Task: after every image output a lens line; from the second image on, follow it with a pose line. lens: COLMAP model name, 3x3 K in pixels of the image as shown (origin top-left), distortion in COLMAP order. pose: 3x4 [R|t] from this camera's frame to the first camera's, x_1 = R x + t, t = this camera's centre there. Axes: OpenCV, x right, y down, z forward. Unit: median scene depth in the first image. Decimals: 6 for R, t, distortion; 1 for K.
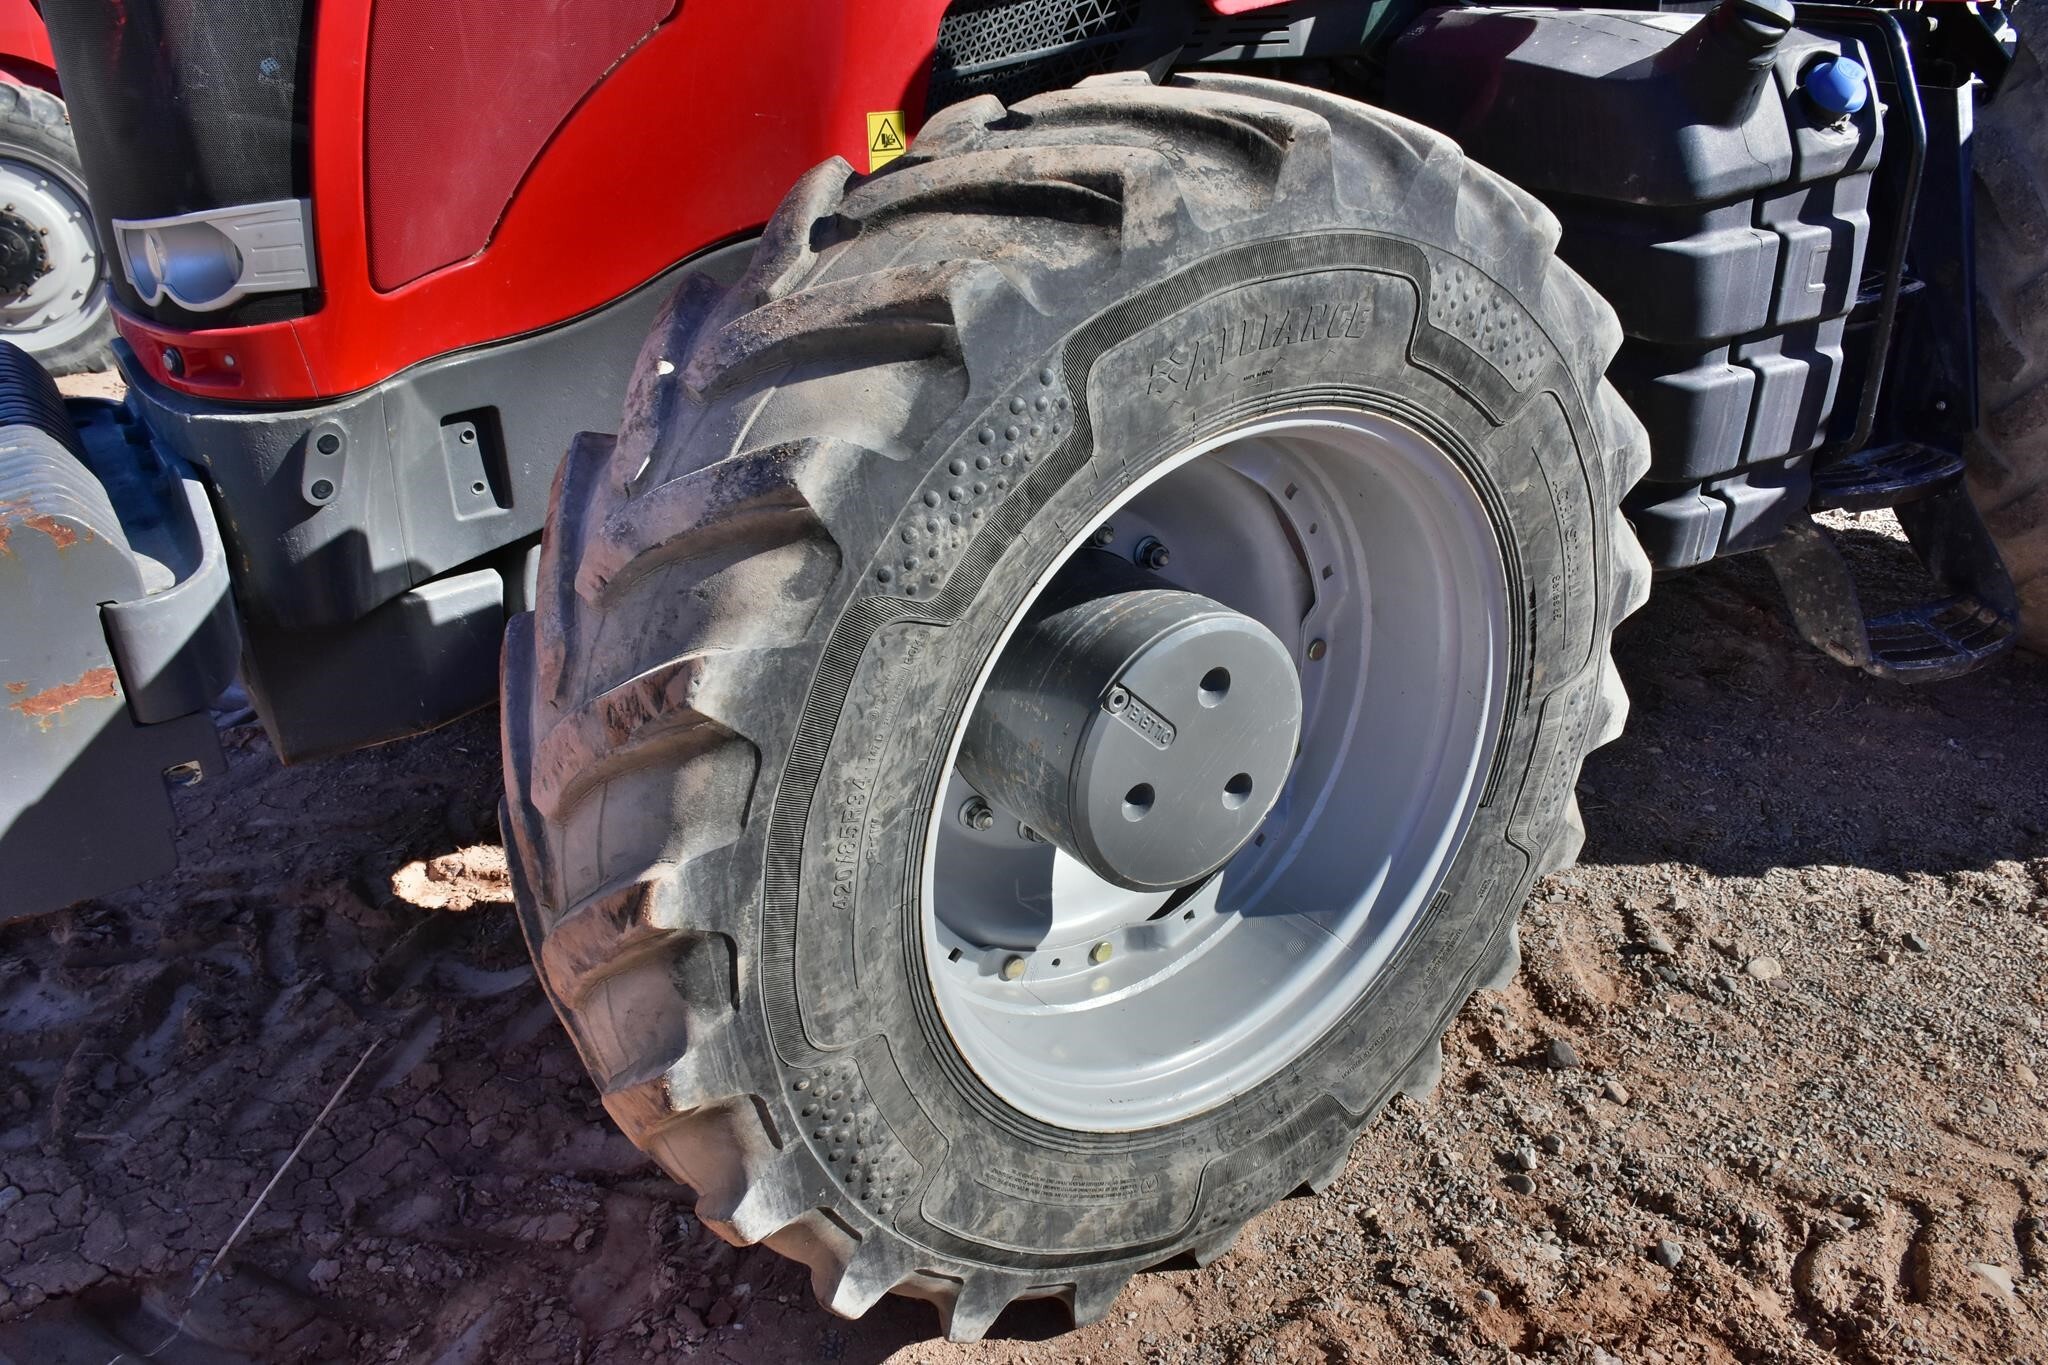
lens RADIAL K [[1562.7, 0, 1020.2], [0, 1562.7, 683.0], [0, 0, 1]] dist [-0.021434, -0.003030]
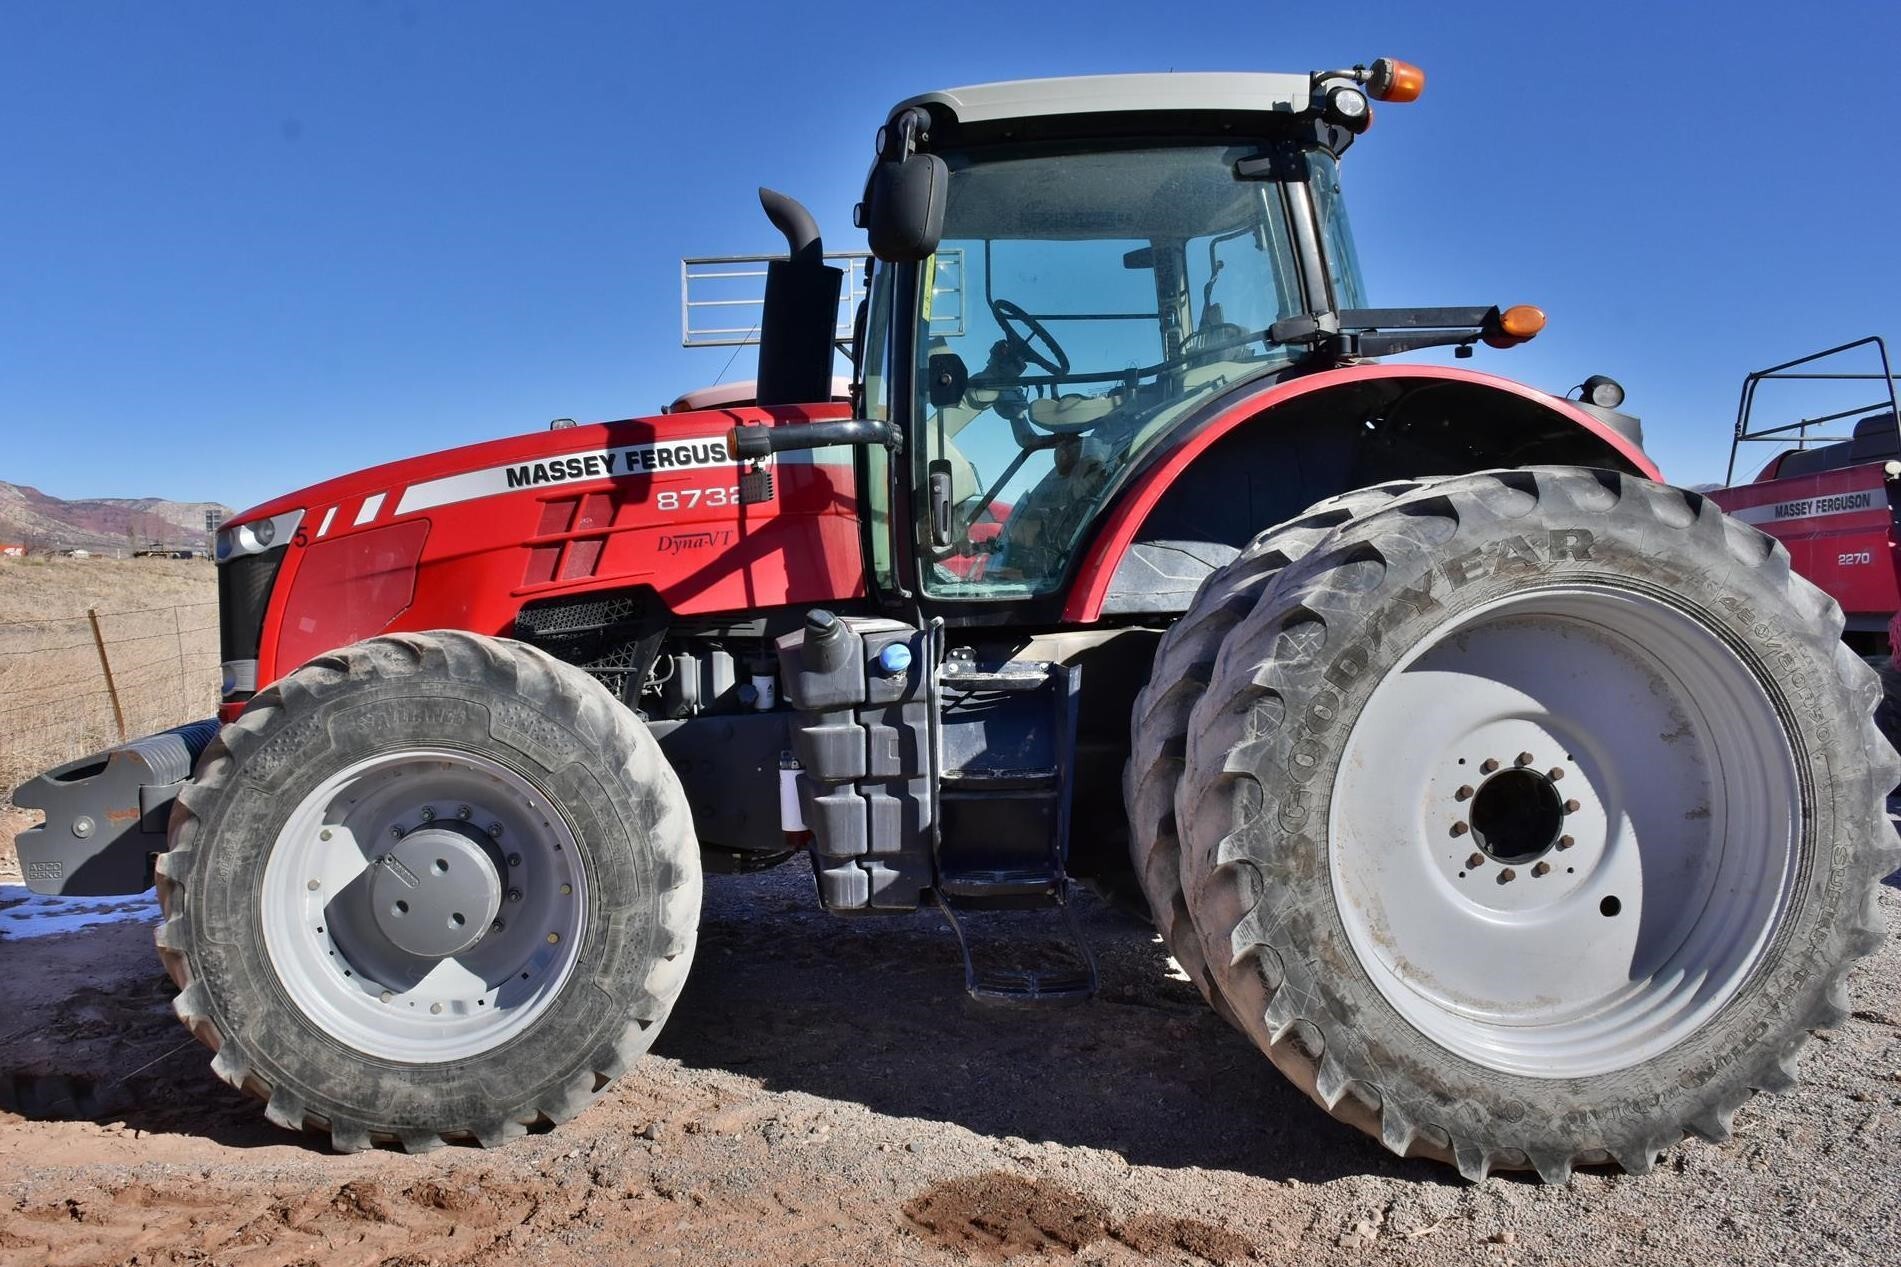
lens RADIAL K [[1585.5, 0, 868.9], [0, 1585.5, 619.9], [0, 0, 1]] dist [-0.011266, -0.010026]
pose [[0.873378, 0.041379, -0.485282, 1.743611], [-0.226265, 0.916808, -0.329040, 0.285750], [0.431295, 0.397179, 0.810082, -0.792288]]
